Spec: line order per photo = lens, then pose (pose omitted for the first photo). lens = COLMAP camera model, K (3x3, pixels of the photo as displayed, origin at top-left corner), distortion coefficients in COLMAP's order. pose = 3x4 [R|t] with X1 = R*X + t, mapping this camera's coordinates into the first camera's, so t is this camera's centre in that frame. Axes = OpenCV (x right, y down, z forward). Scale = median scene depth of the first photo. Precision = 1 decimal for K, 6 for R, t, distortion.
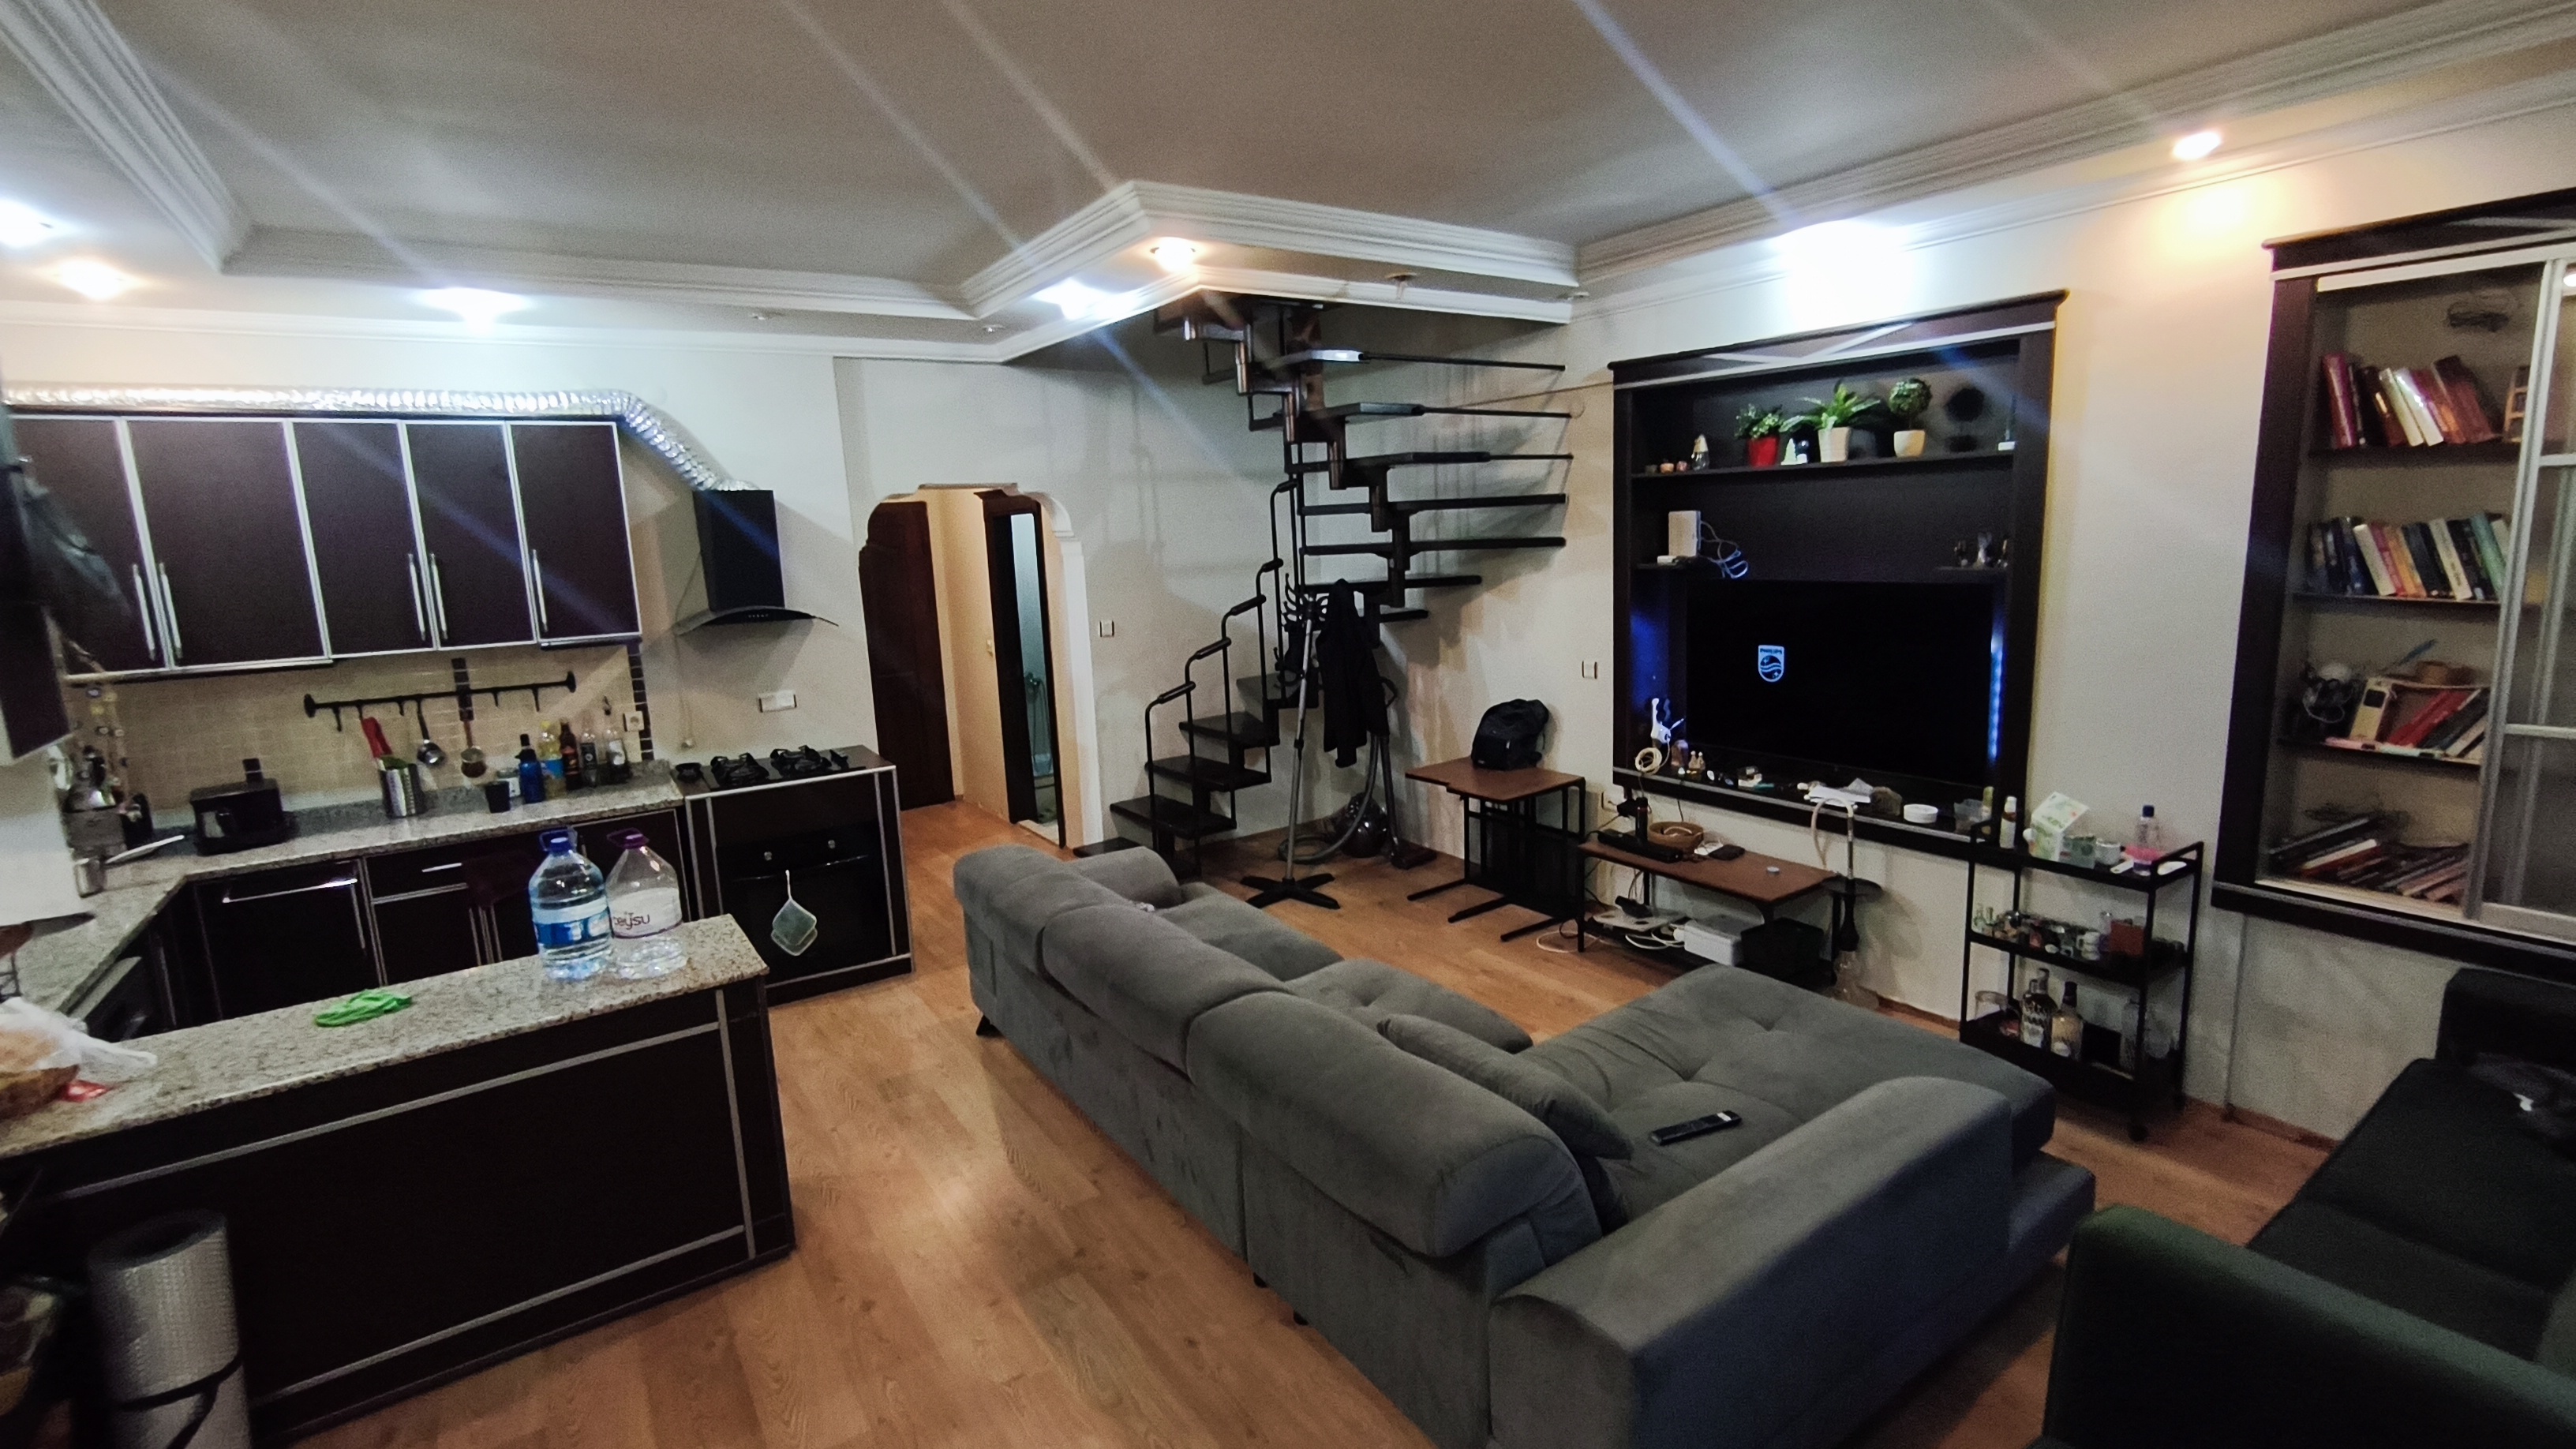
lens RADIAL K [[1132.2, 0, 1282.6], [0, 1132.2, 710.0], [0, 0, 1]] dist [-0.002561, -0.000264]
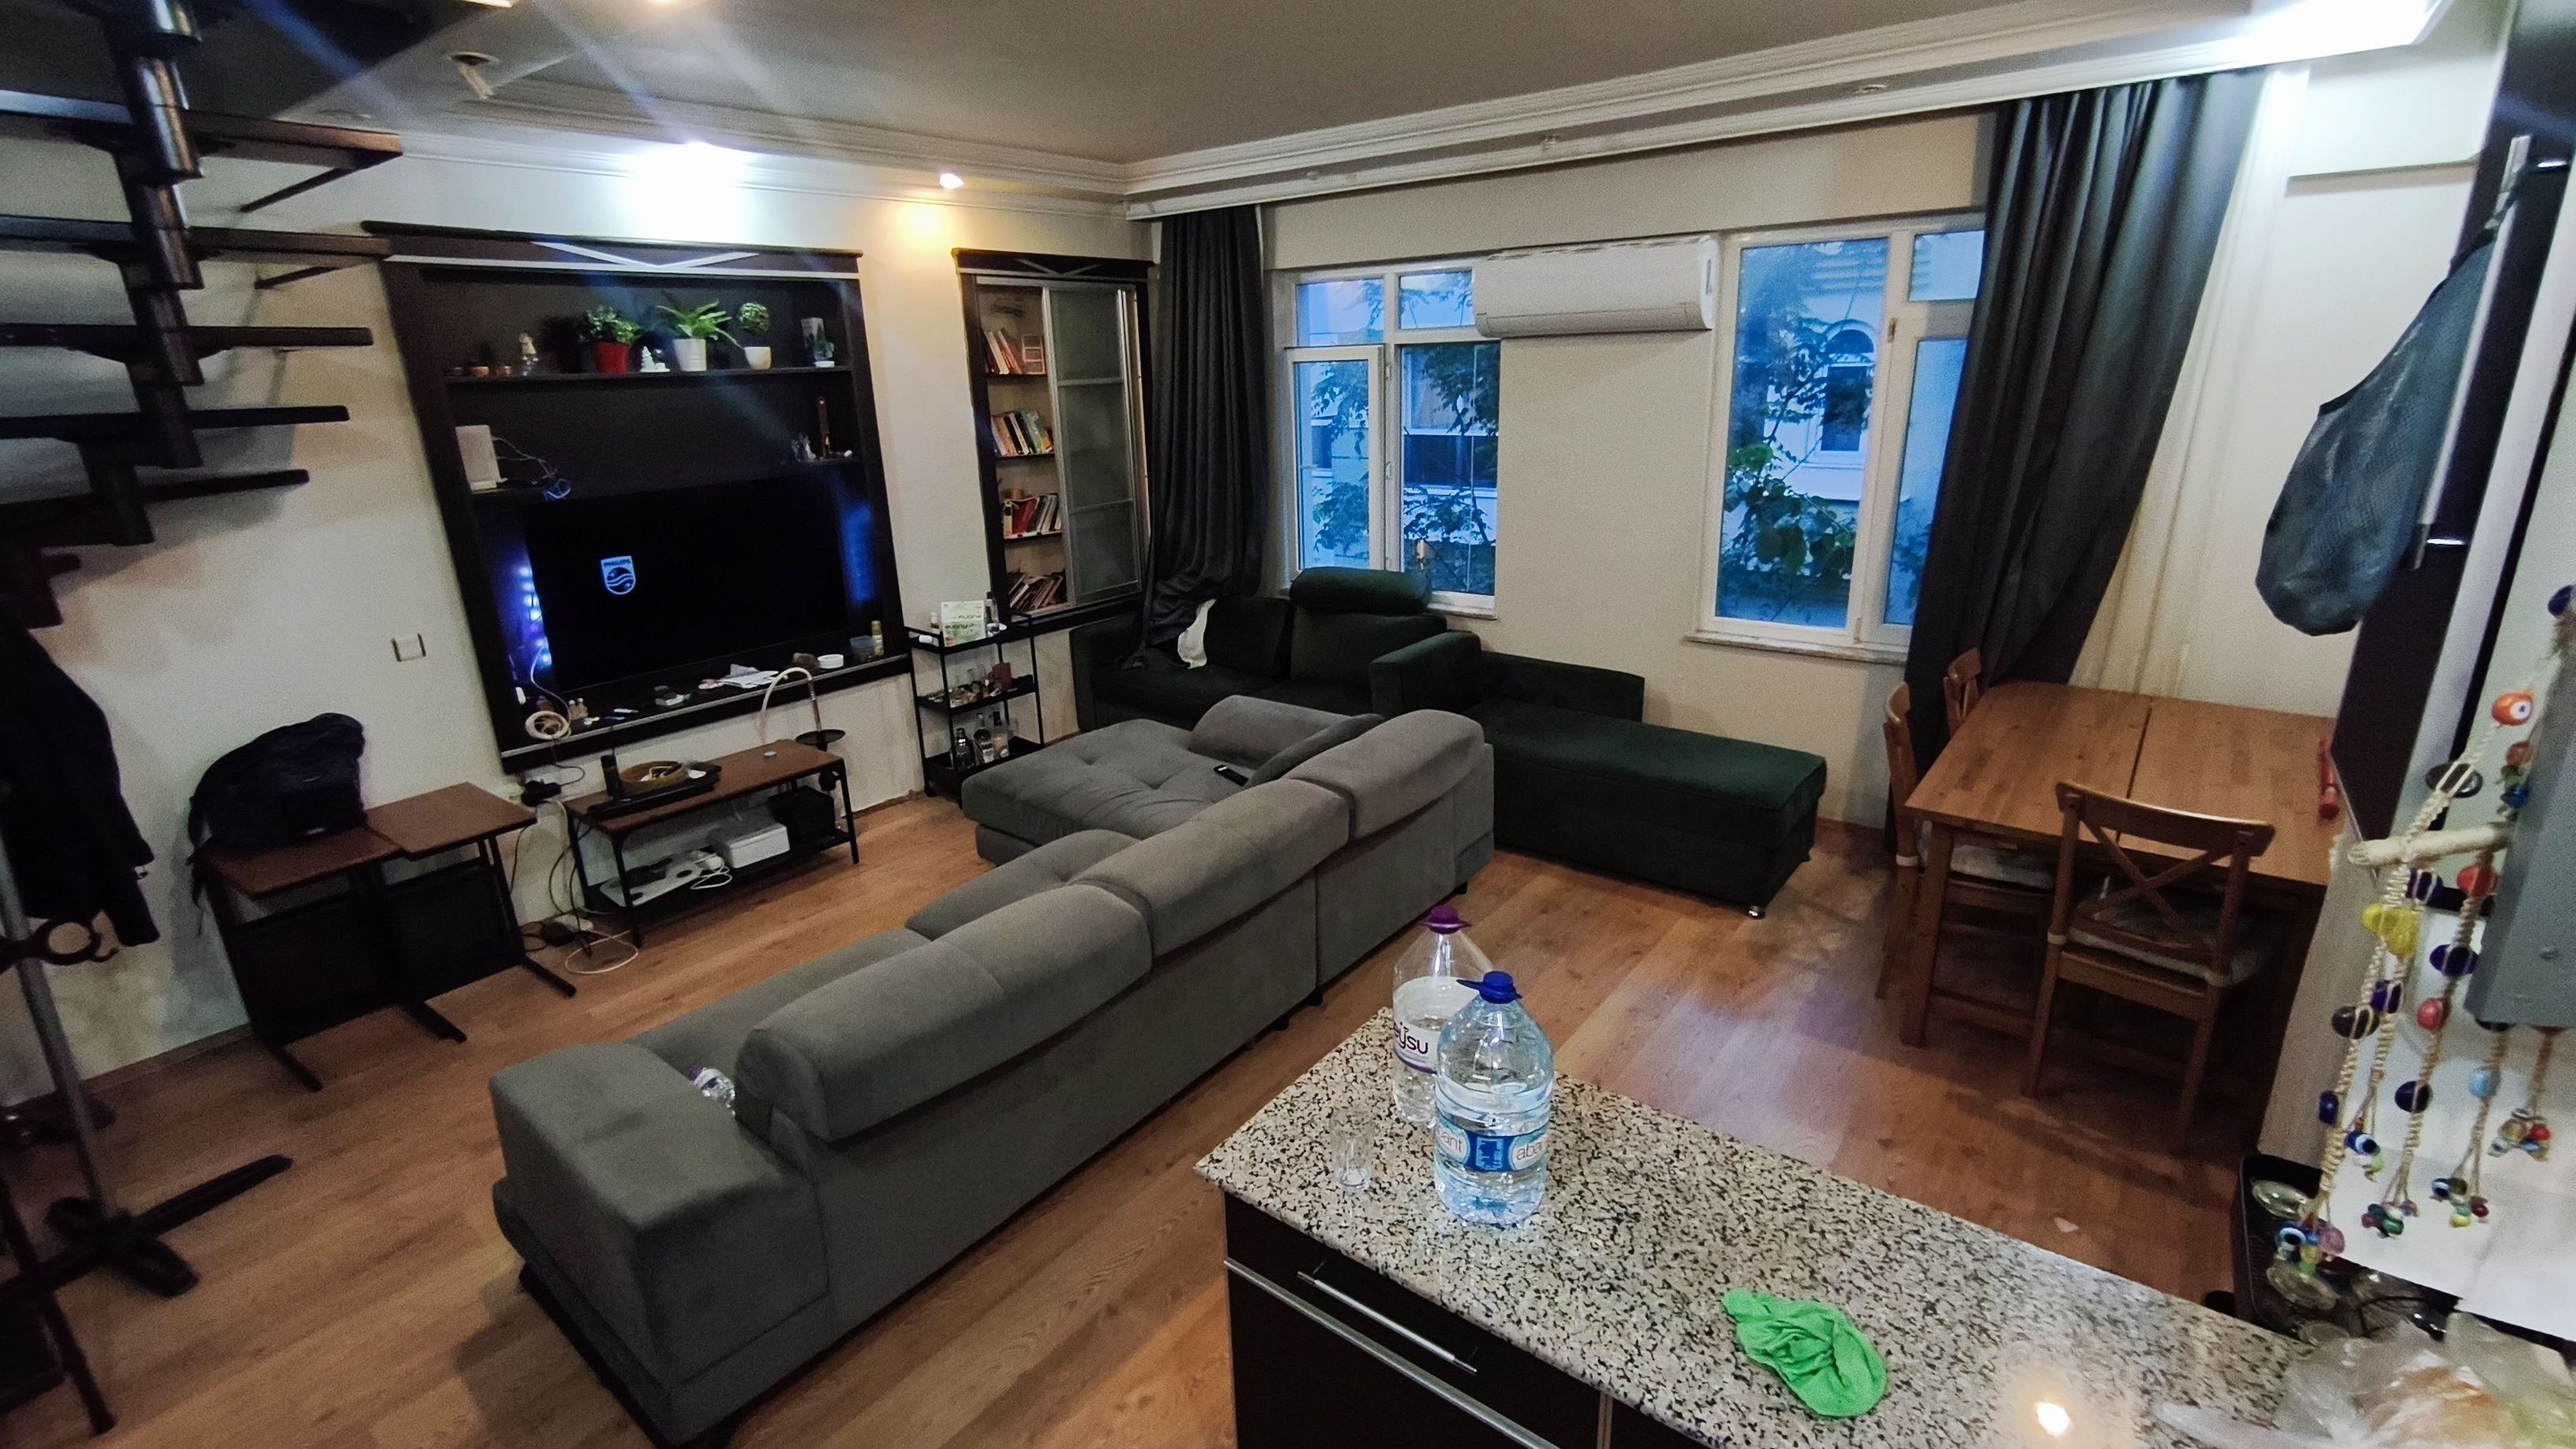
lens RADIAL K [[1132.2, 0, 1282.6], [0, 1132.2, 710.0], [0, 0, 1]] dist [-0.002561, -0.000264]
pose [[-0.295303, -0.232677, 0.926638, -0.681318], [0.203844, 0.932214, 0.299038, -0.118043], [-0.933404, 0.277197, -0.227856, 0.753418]]
